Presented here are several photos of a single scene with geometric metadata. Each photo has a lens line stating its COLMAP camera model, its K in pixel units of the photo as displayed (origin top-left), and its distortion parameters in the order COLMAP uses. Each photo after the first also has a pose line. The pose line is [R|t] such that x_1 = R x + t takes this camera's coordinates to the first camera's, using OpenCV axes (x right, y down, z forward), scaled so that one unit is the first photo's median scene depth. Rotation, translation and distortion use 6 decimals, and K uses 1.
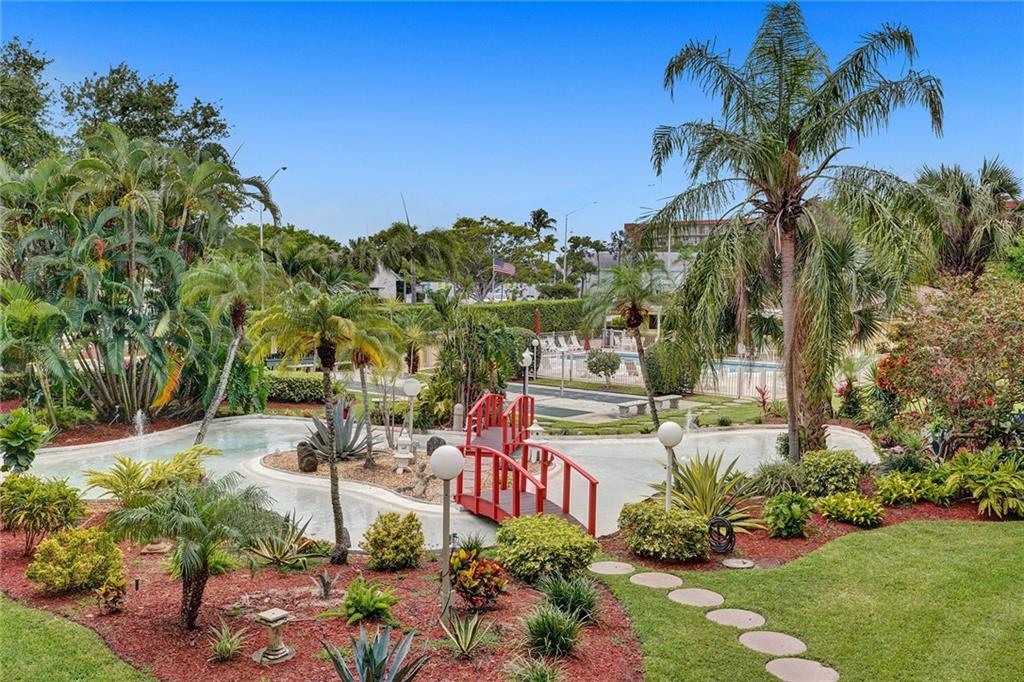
lens RADIAL K [[955.9, 0, 534.3], [0, 955.9, 342.7], [0, 0, 1]] dist [0.062017, 0.007983]
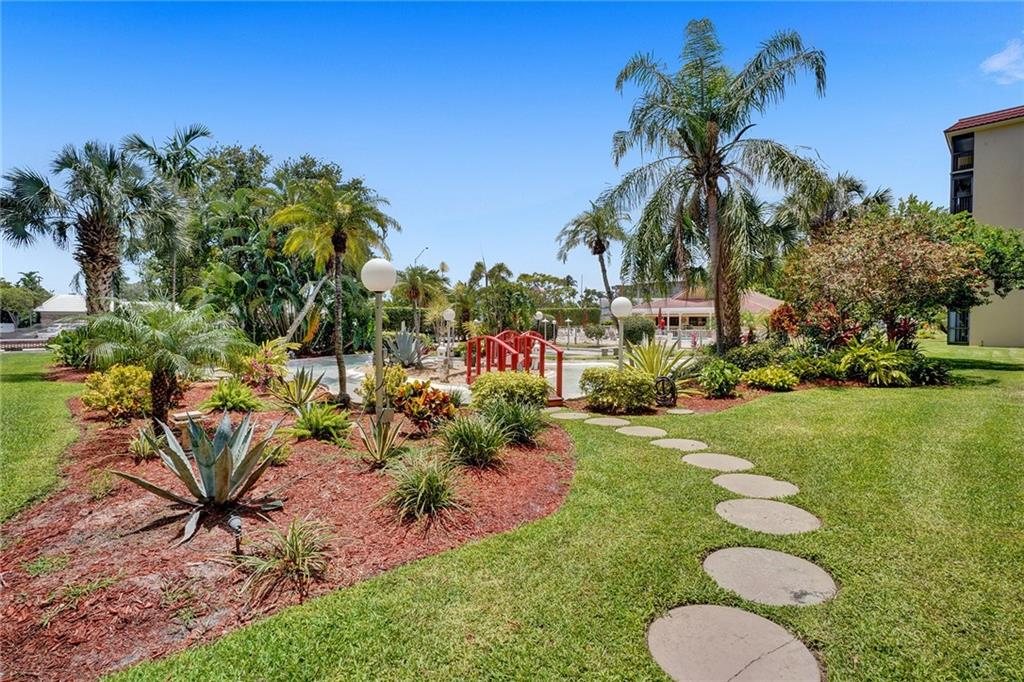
lens RADIAL K [[495.7, 0, 522.9], [0, 495.7, 344.1], [0, 0, 1]] dist [-0.058543, 0.022733]
pose [[0.995409, -0.013773, -0.094720, 0.059402], [0.011784, 0.999699, -0.021521, 0.117439], [0.094988, 0.020306, 0.995271, 0.287358]]
